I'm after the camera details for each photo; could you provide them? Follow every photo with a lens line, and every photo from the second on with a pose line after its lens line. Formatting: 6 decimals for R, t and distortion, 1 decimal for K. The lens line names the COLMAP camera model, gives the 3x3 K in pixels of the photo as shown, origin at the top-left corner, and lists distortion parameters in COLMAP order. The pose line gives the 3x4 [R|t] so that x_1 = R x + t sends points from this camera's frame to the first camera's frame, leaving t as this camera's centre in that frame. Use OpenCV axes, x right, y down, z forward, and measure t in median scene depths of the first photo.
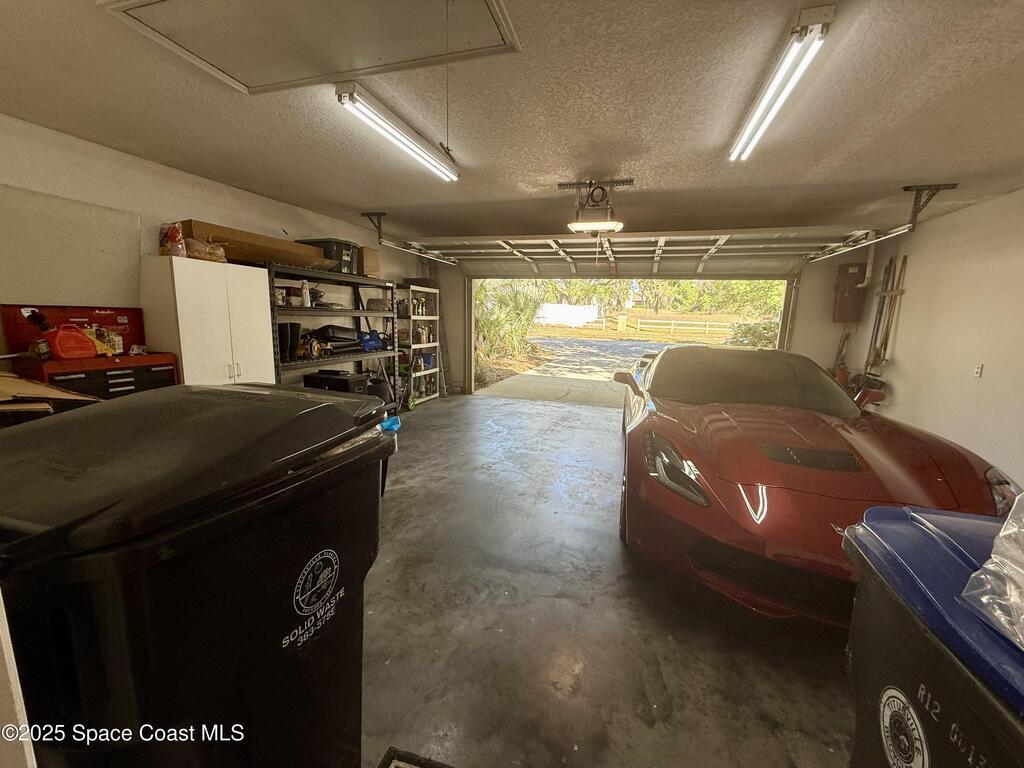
lens RADIAL K [[409.9, 0, 510.7], [0, 409.9, 387.4], [0, 0, 1]] dist [0.002371, 0.000086]
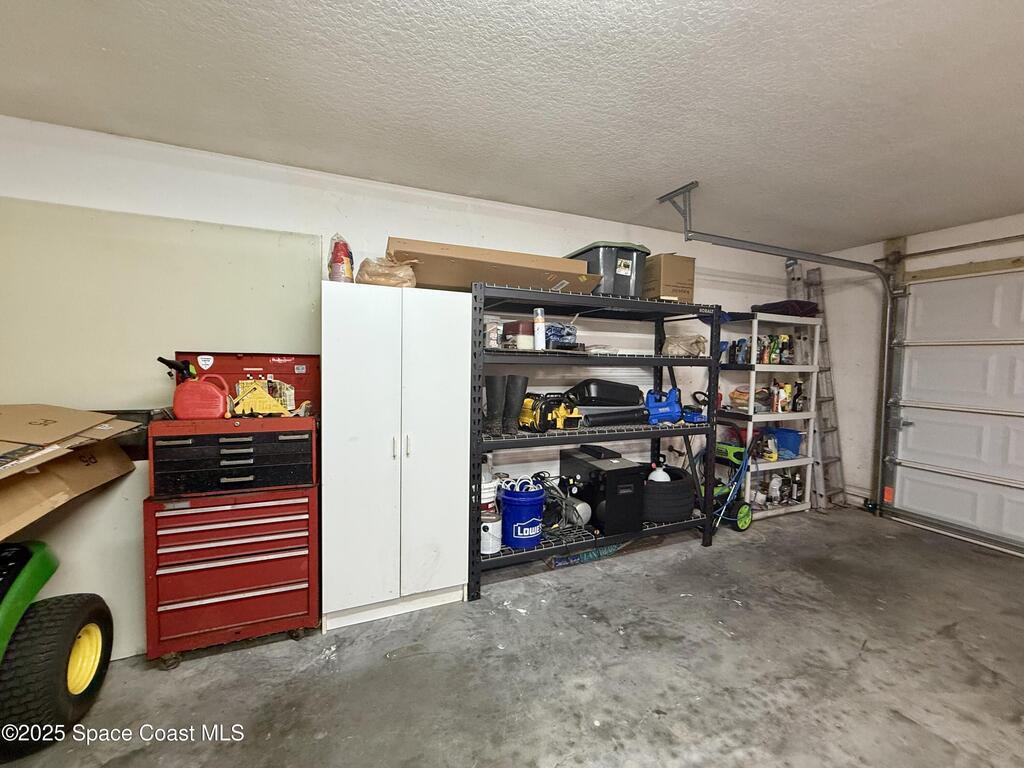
lens RADIAL K [[409.9, 0, 504.4], [0, 409.9, 380.3], [0, 0, 1]] dist [0.002371, 0.000086]
pose [[0.653657, 0.025535, -0.756360, -0.036062], [-0.129478, 0.988468, -0.078525, -0.061902], [0.745632, 0.149260, 0.649426, 0.365661]]
